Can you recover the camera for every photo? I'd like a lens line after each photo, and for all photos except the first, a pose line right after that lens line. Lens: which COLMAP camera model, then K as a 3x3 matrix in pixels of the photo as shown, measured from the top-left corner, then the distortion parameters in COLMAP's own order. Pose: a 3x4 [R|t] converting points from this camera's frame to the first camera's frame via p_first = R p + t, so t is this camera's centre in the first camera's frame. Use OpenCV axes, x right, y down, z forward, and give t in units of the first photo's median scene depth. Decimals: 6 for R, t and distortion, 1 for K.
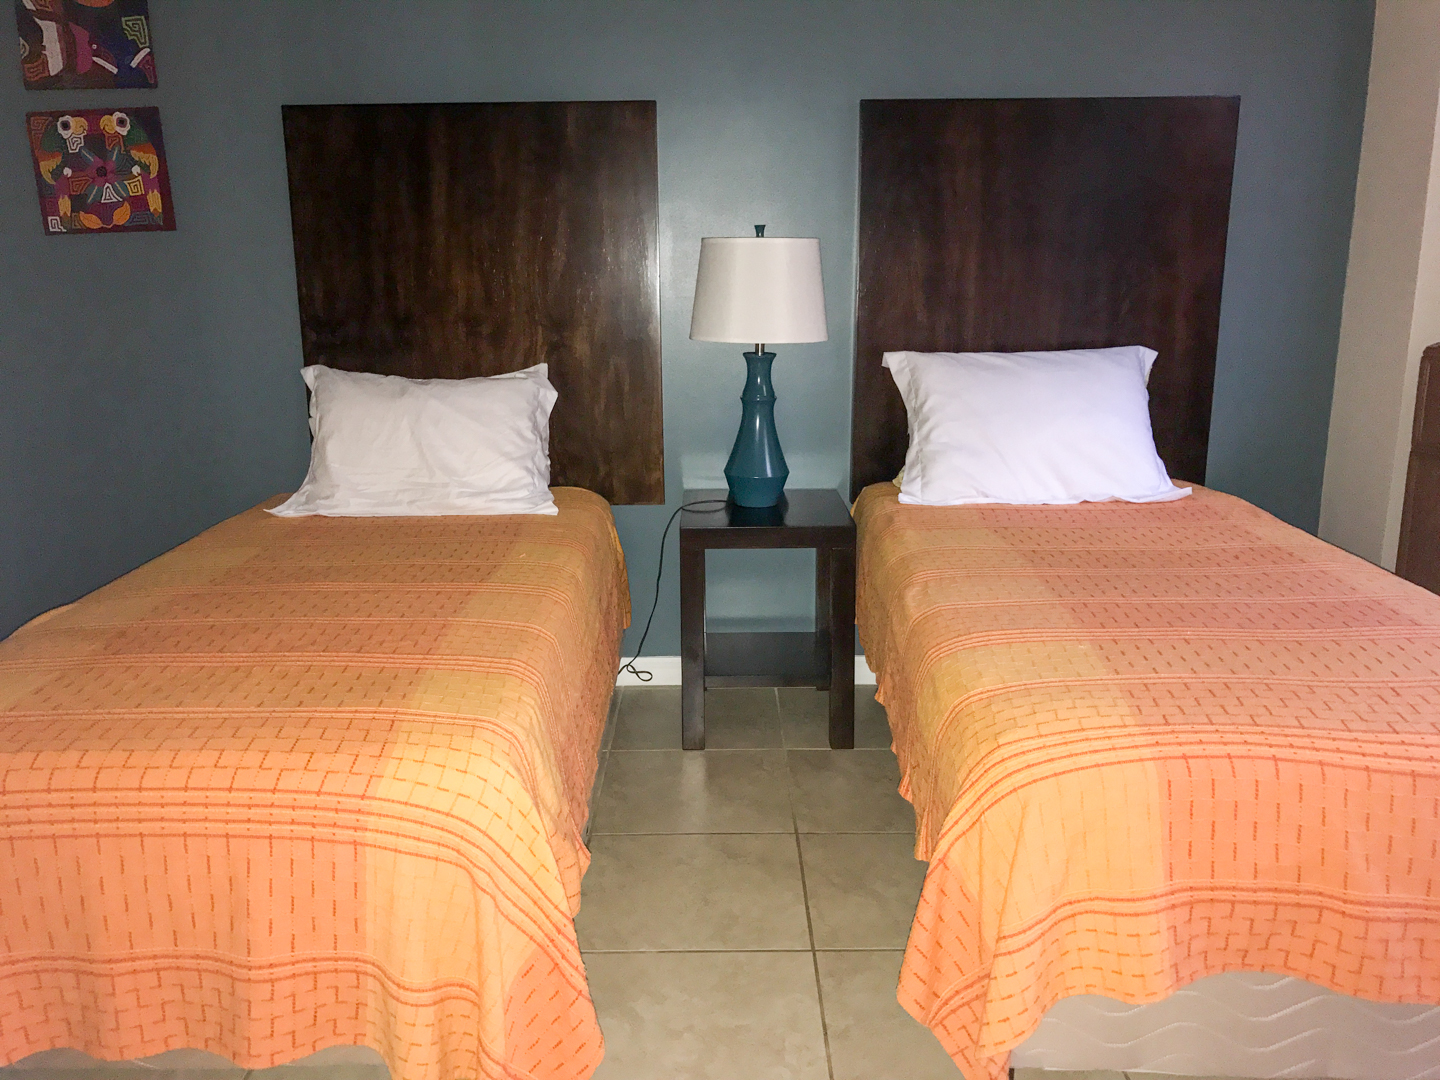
lens RADIAL K [[1199.5, 0, 726.2], [0, 1199.5, 528.8], [0, 0, 1]] dist [0.040683, -0.061307]
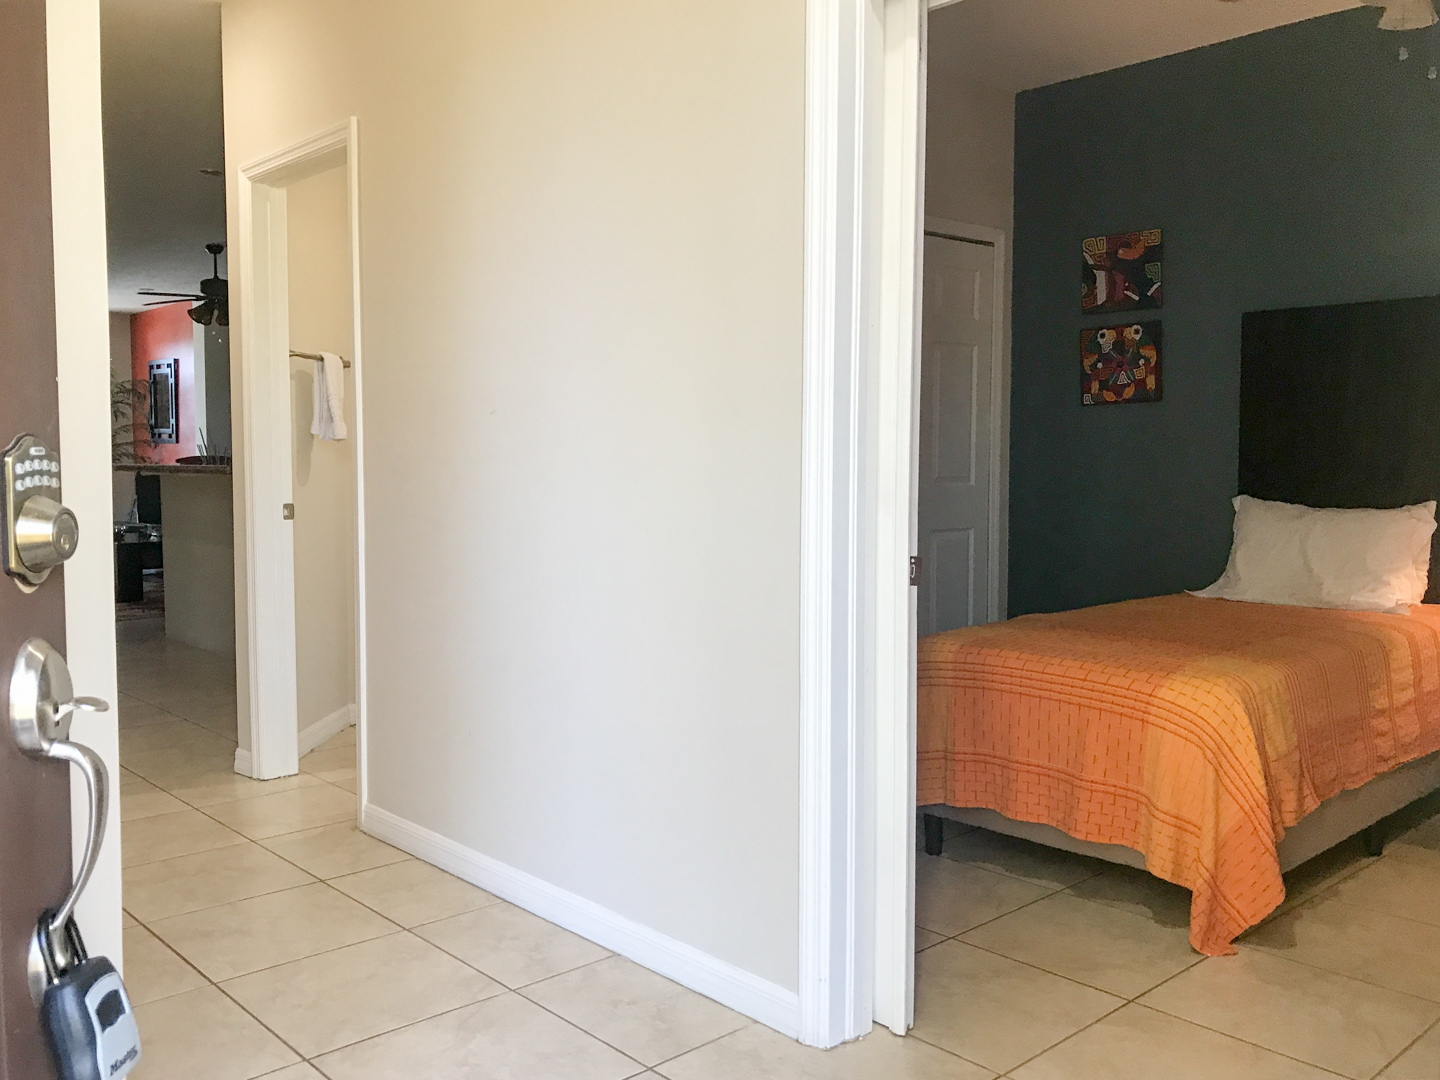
lens RADIAL K [[1199.5, 0, 718.3], [0, 1199.5, 527.2], [0, 0, 1]] dist [0.040683, -0.061307]
pose [[0.669782, 0.058515, -0.740249, 0.284377], [-0.170304, 0.982423, -0.076434, 0.109354], [0.722765, 0.177261, 0.667974, -0.345905]]
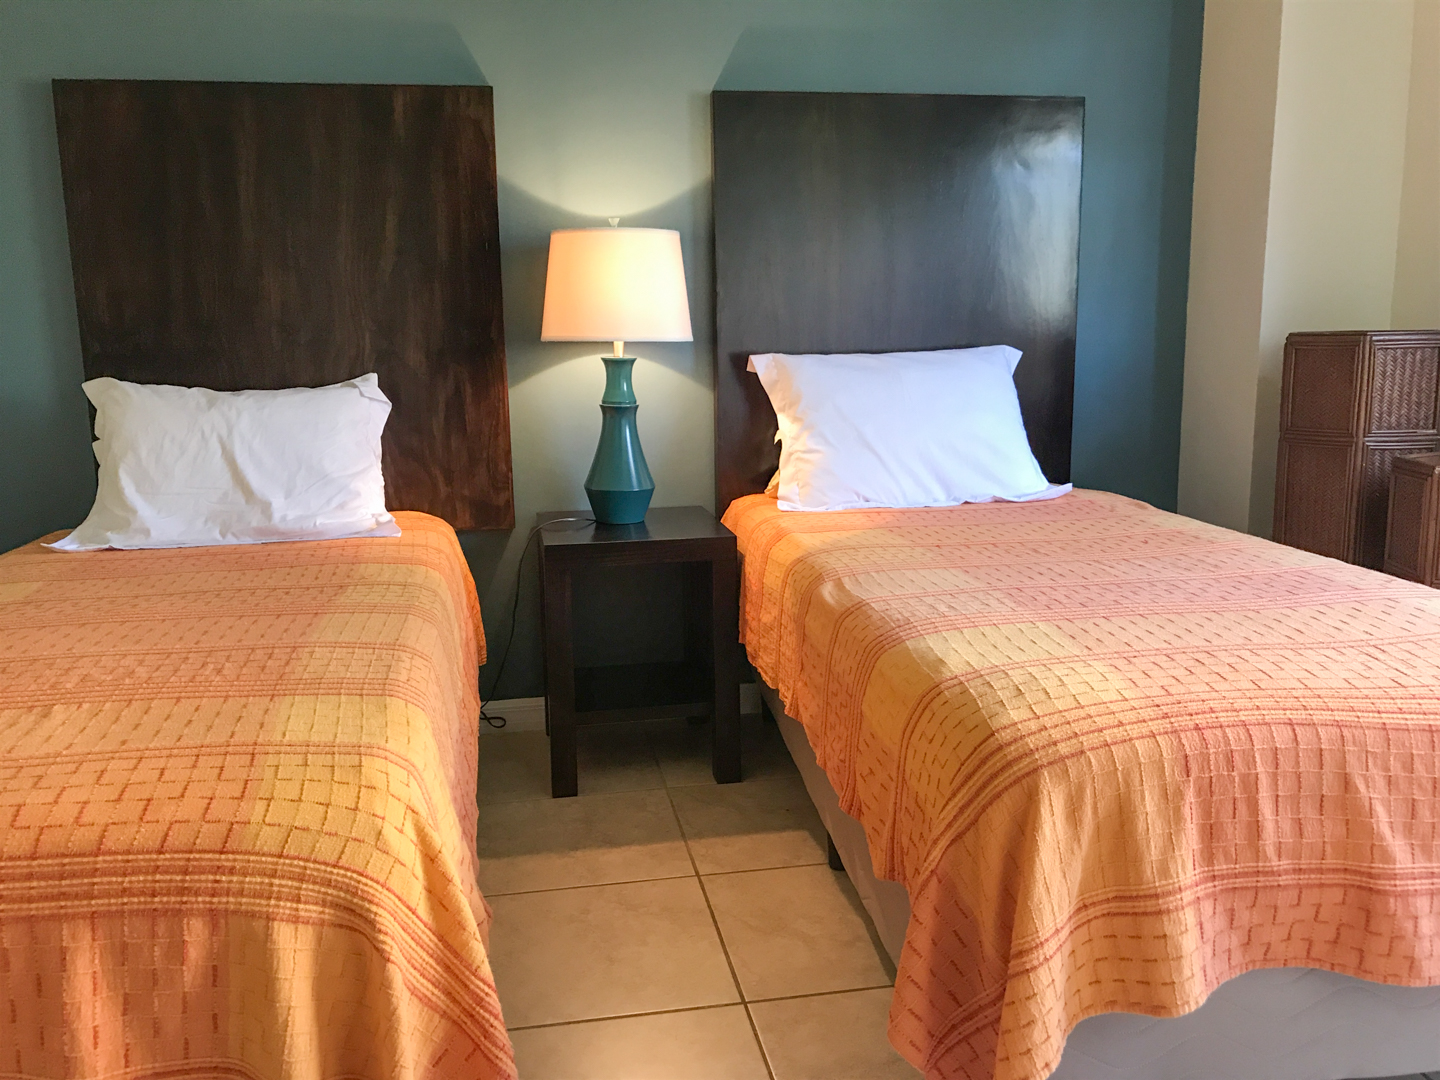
lens RADIAL K [[1199.5, 0, 725.0], [0, 1199.5, 528.4], [0, 0, 1]] dist [0.040683, -0.061307]
pose [[0.984886, -0.038108, 0.168961, -0.053887], [0.046952, 0.997711, -0.048657, 0.034953], [-0.166720, 0.055855, 0.984421, 0.088186]]
